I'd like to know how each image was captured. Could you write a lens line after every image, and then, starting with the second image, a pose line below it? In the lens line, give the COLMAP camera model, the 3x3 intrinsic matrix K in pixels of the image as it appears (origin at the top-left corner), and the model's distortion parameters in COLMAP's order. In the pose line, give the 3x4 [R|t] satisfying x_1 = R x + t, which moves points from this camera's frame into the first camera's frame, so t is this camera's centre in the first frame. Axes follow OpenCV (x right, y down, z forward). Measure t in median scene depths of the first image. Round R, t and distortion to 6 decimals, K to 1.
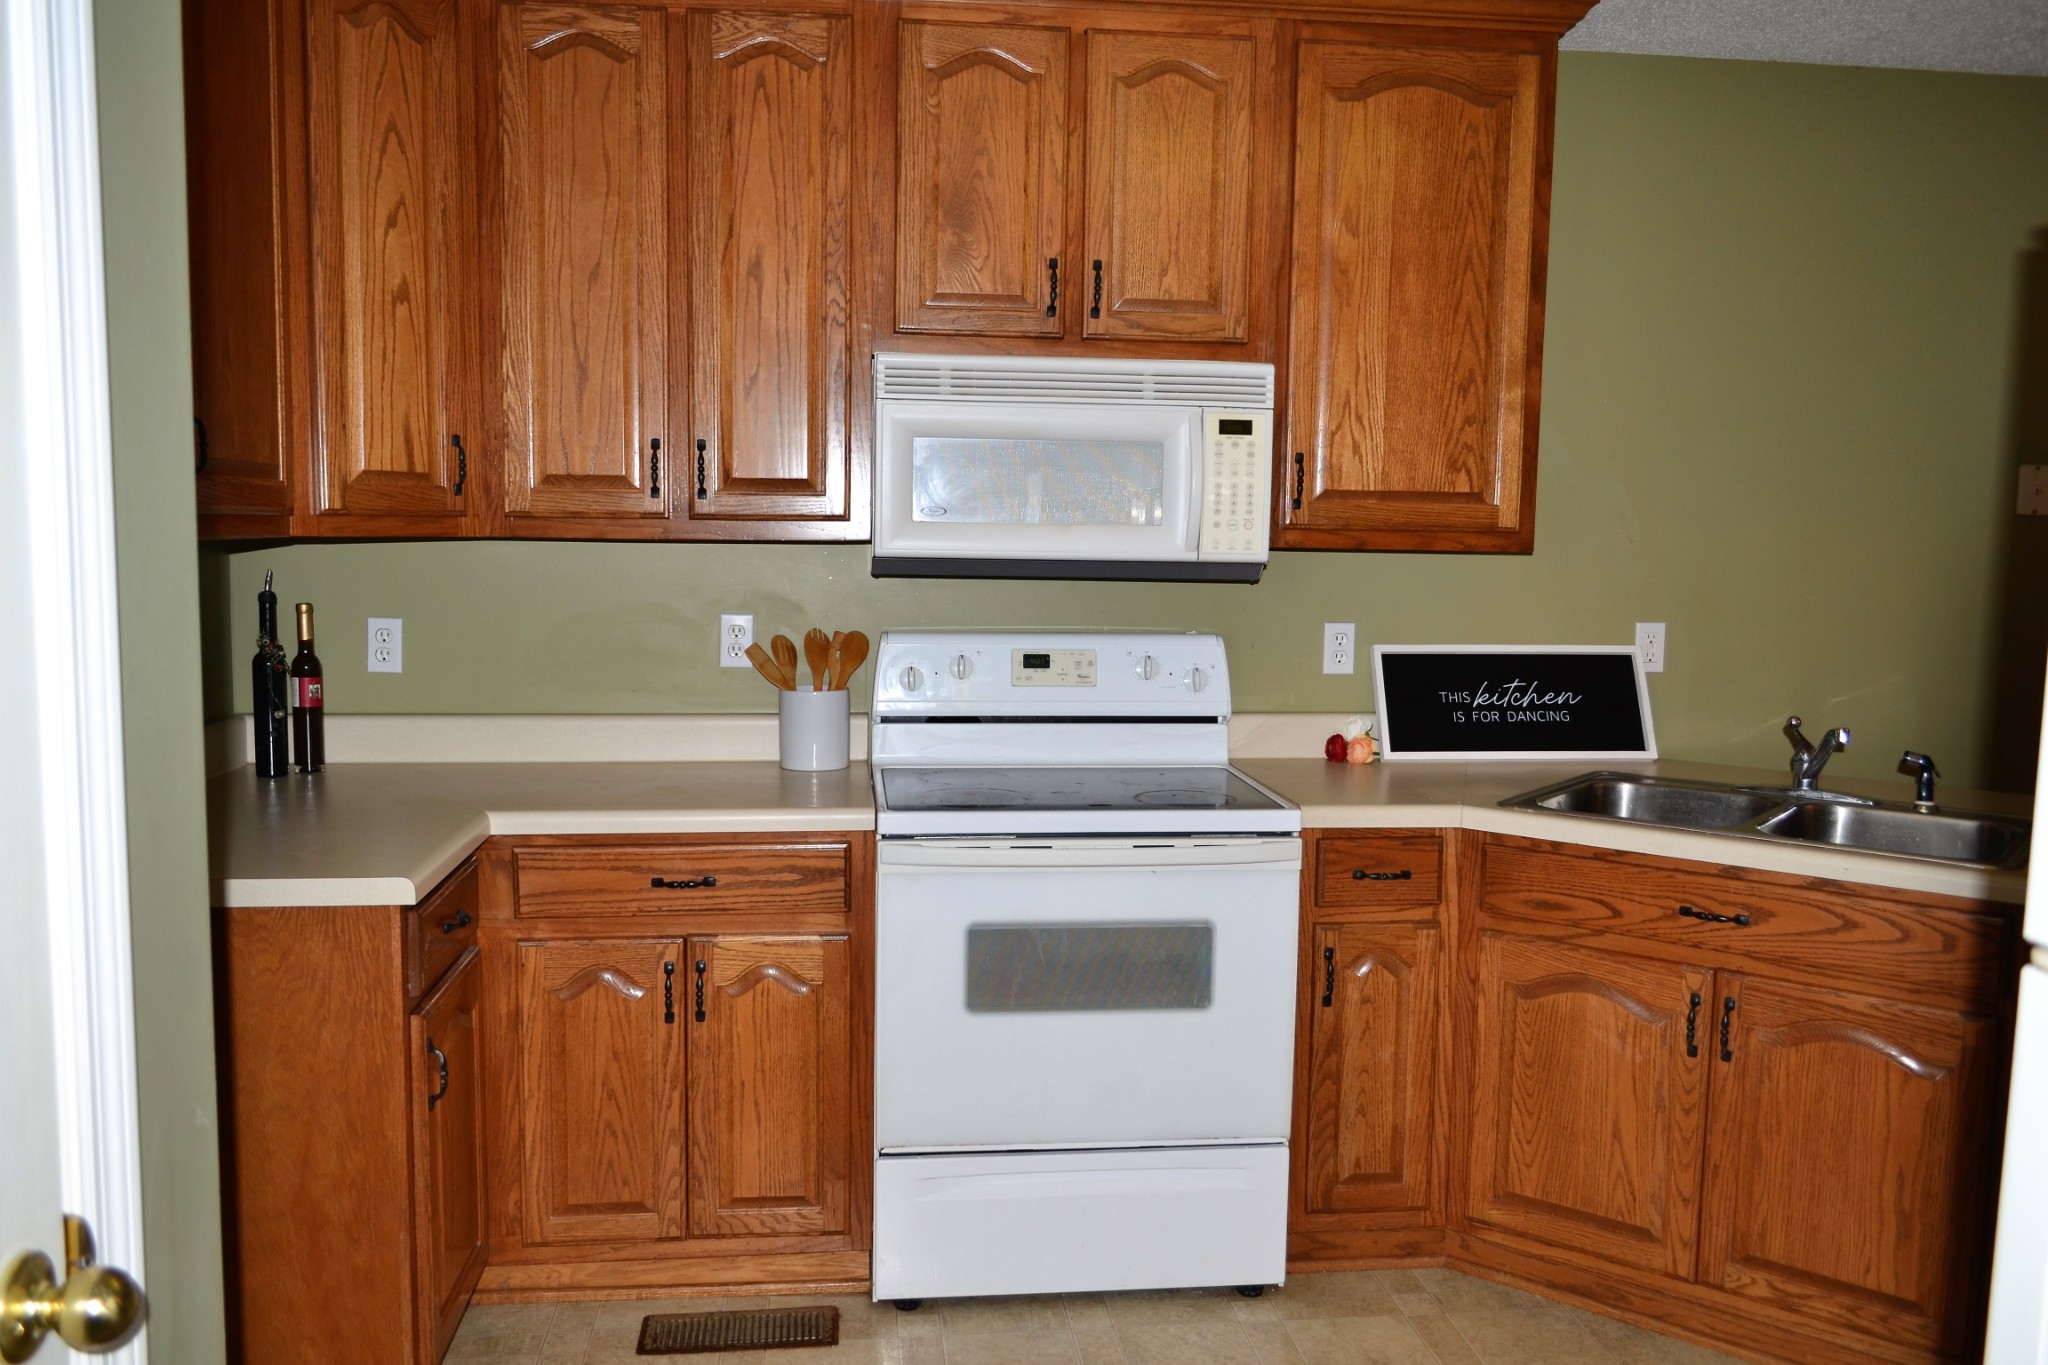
lens RADIAL K [[1615.8, 0, 1016.4], [0, 1615.8, 681.6], [0, 0, 1]] dist [-0.013330, 0.005526]
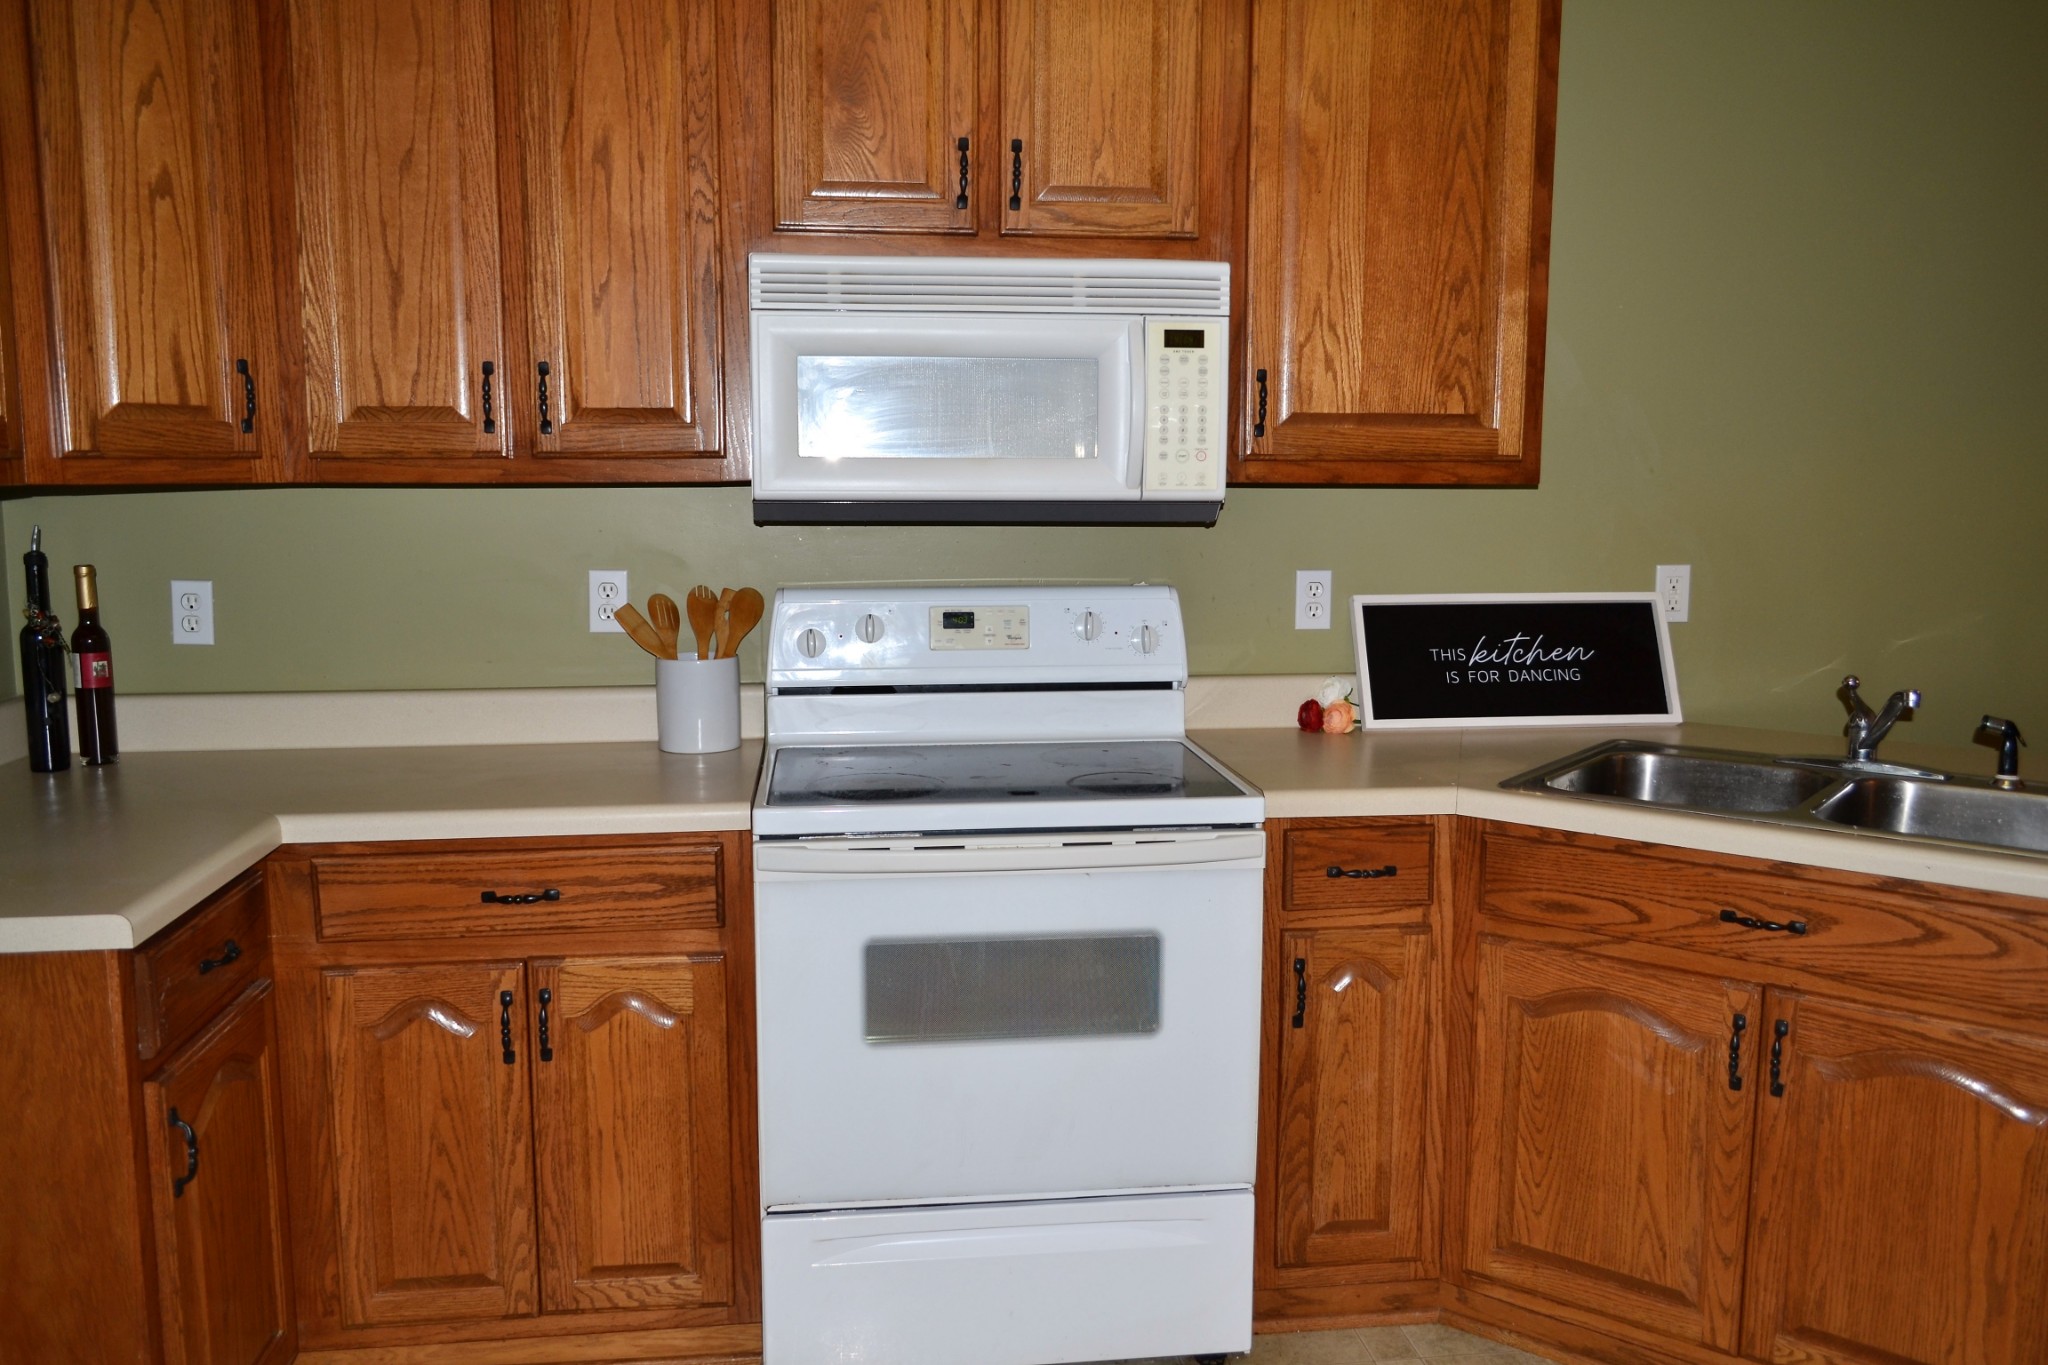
lens RADIAL K [[1615.8, 0, 1016.4], [0, 1615.8, 681.6], [0, 0, 1]] dist [-0.013330, 0.005526]
pose [[0.999896, -0.014065, 0.003333, 0.043673], [0.013945, 0.999335, 0.033701, -0.009474], [-0.003804, -0.033651, 0.999426, 0.158829]]
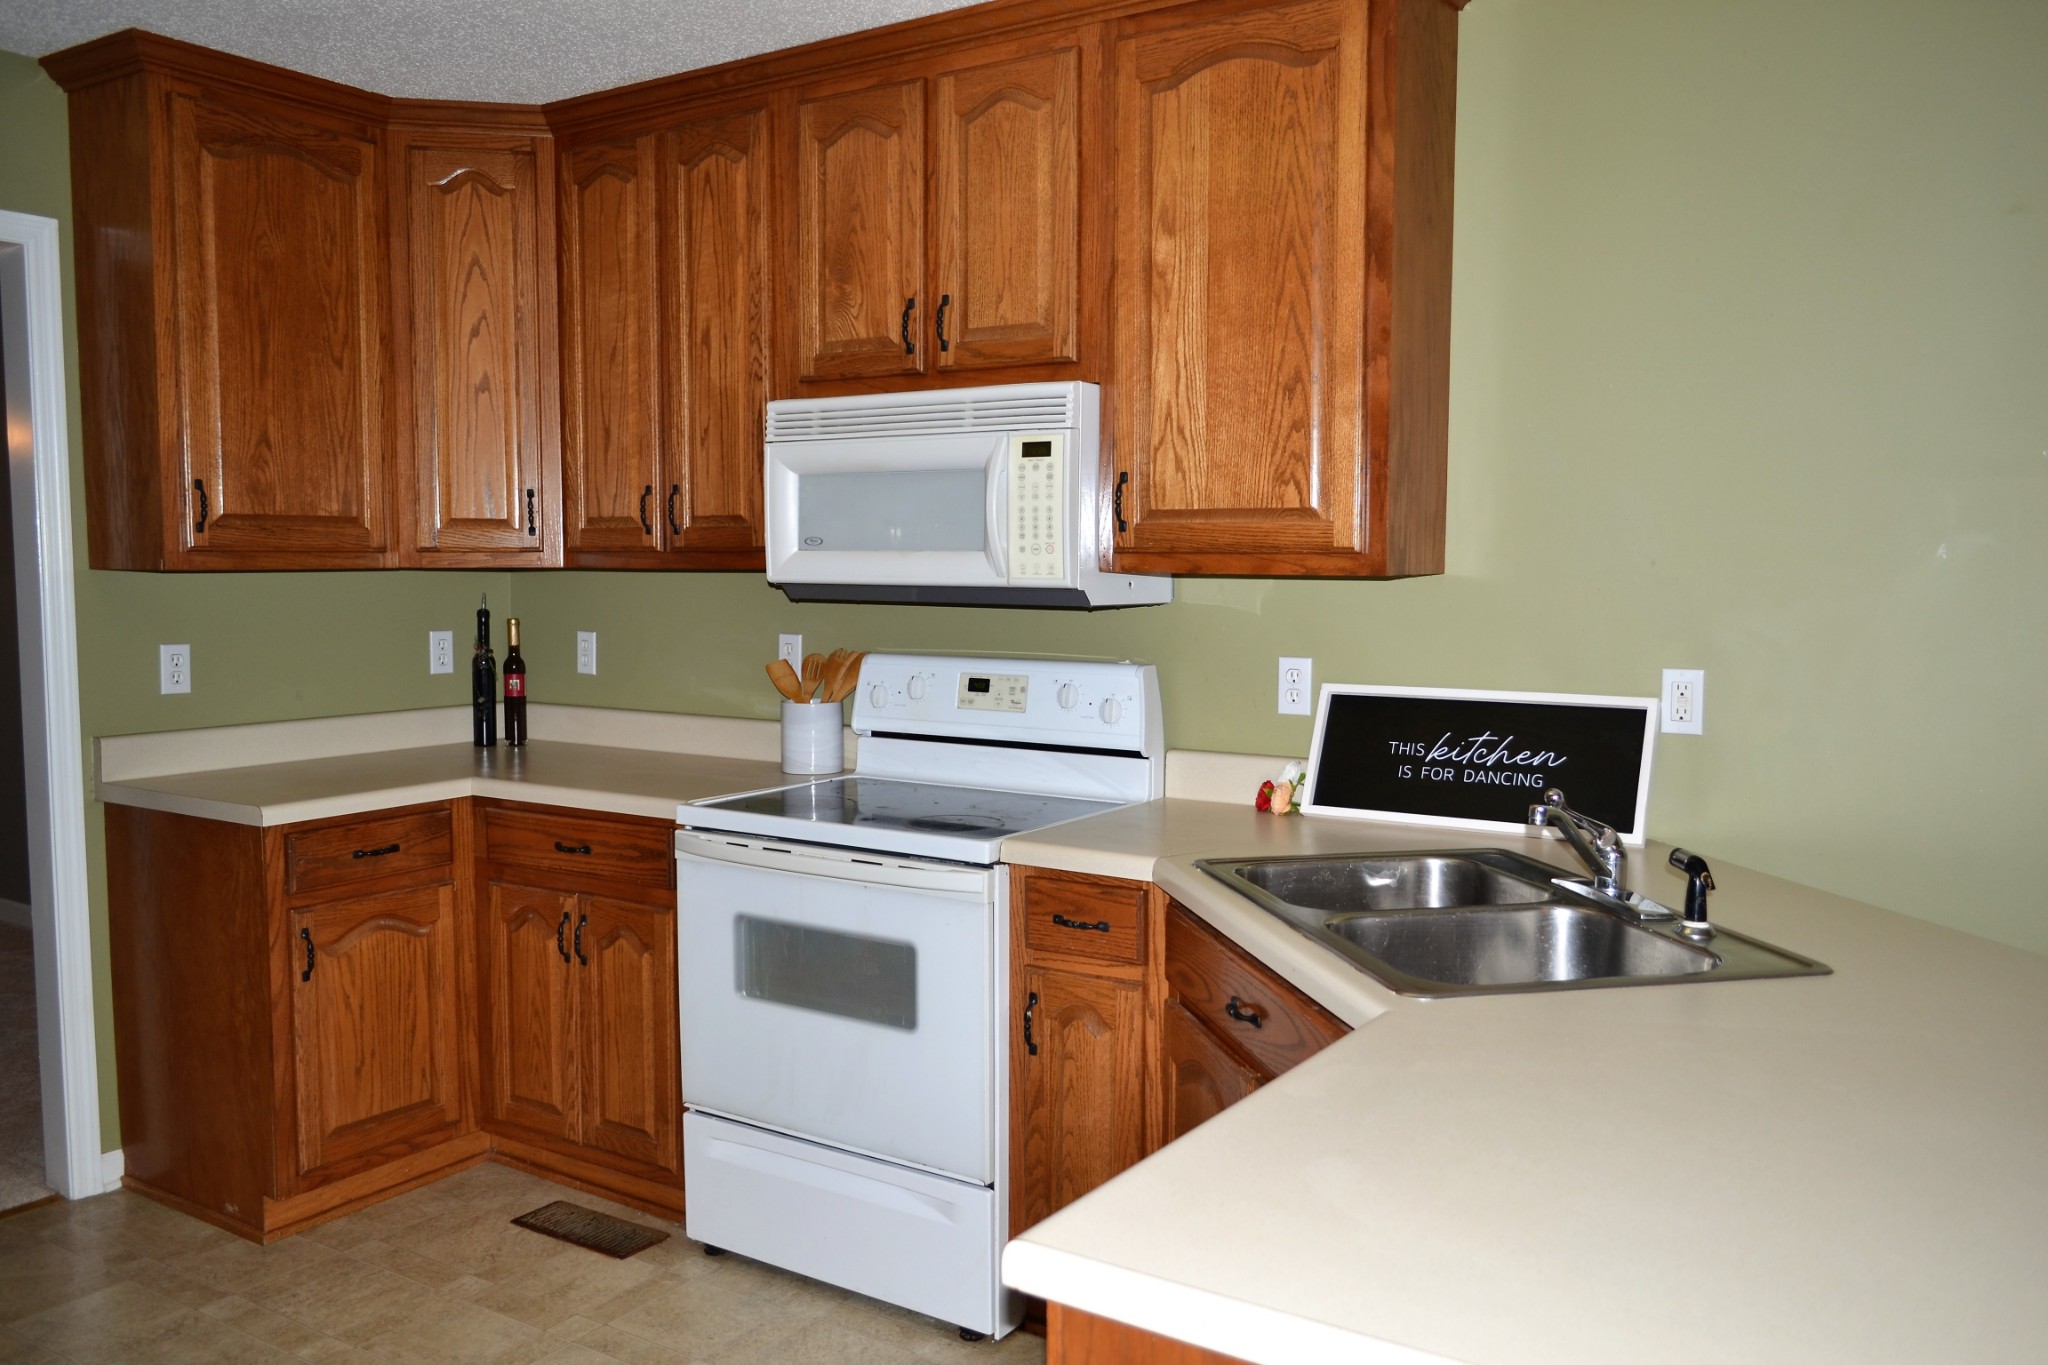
lens RADIAL K [[1615.8, 0, 1016.4], [0, 1615.8, 681.6], [0, 0, 1]] dist [-0.013330, 0.005526]
pose [[0.767243, 0.036436, -0.640321, 0.757570], [-0.053337, 0.998551, -0.007090, -0.009829], [0.639135, 0.039593, 0.768075, 0.248643]]
